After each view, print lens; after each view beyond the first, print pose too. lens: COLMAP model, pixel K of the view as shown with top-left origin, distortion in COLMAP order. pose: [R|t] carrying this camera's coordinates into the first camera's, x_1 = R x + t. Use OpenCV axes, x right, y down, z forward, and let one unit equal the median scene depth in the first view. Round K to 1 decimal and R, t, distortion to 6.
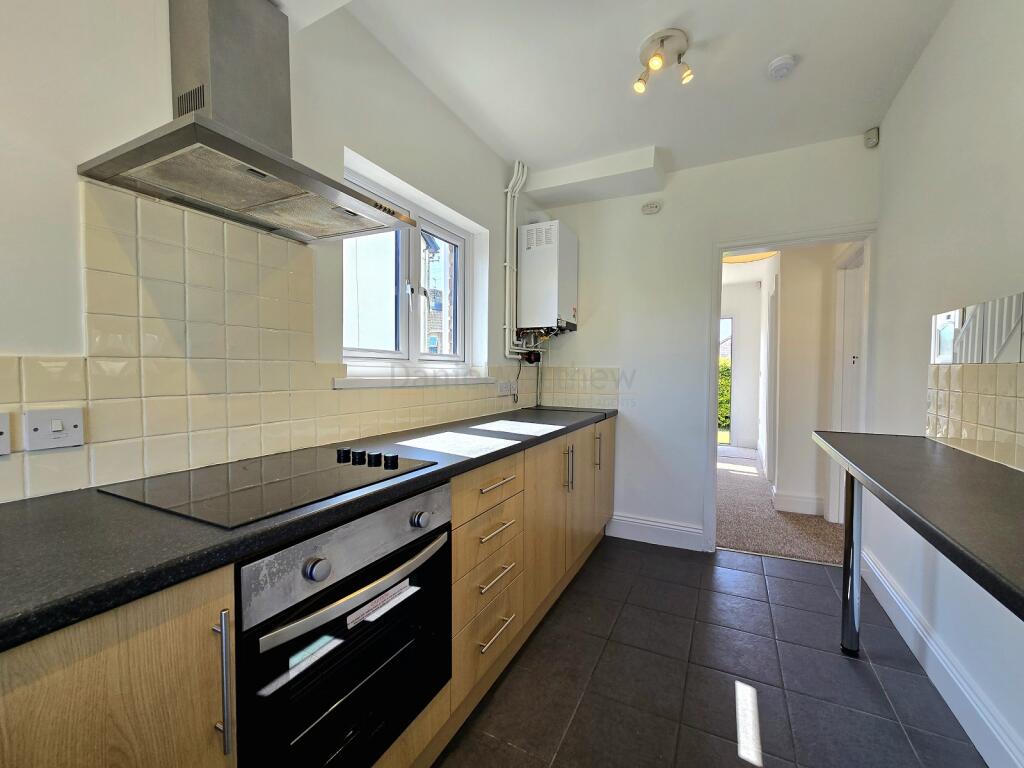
lens RADIAL K [[418.3, 0, 511.3], [0, 418.3, 385.2], [0, 0, 1]] dist [-0.000048, -0.000023]
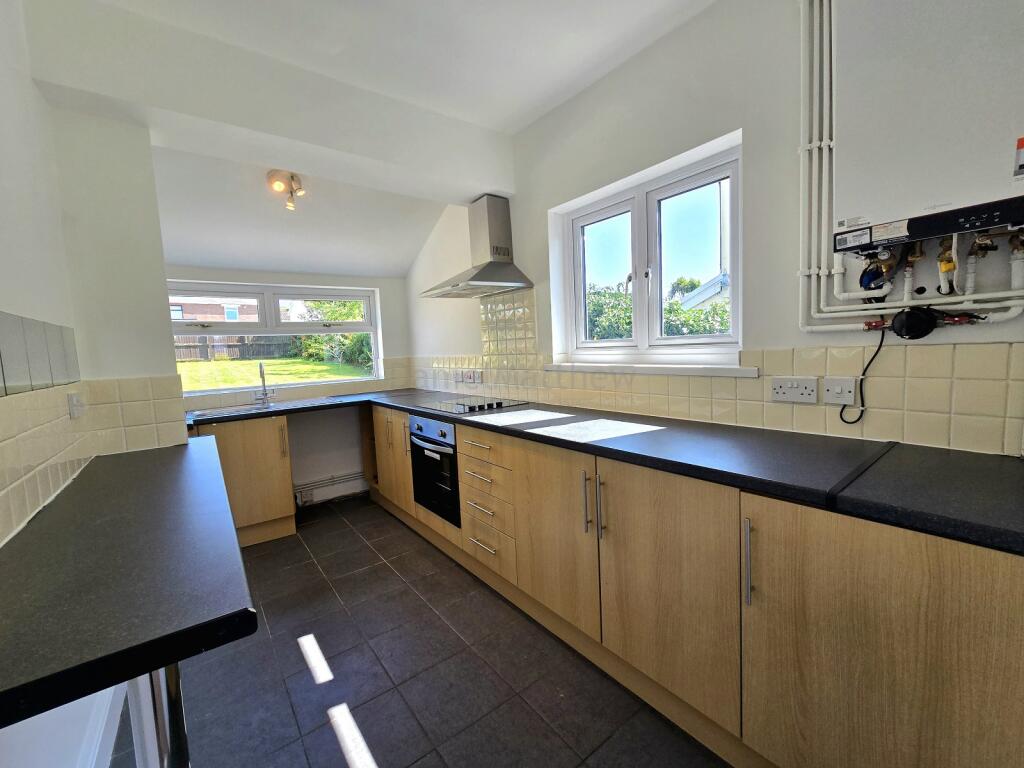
lens RADIAL K [[418.3, 0, 511.5], [0, 418.3, 386.3], [0, 0, 1]] dist [-0.000048, -0.000023]
pose [[-0.429500, 0.100204, -0.897491, 1.146243], [0.019531, 0.994623, 0.101702, -0.099329], [0.902856, 0.026153, -0.429147, 1.665258]]
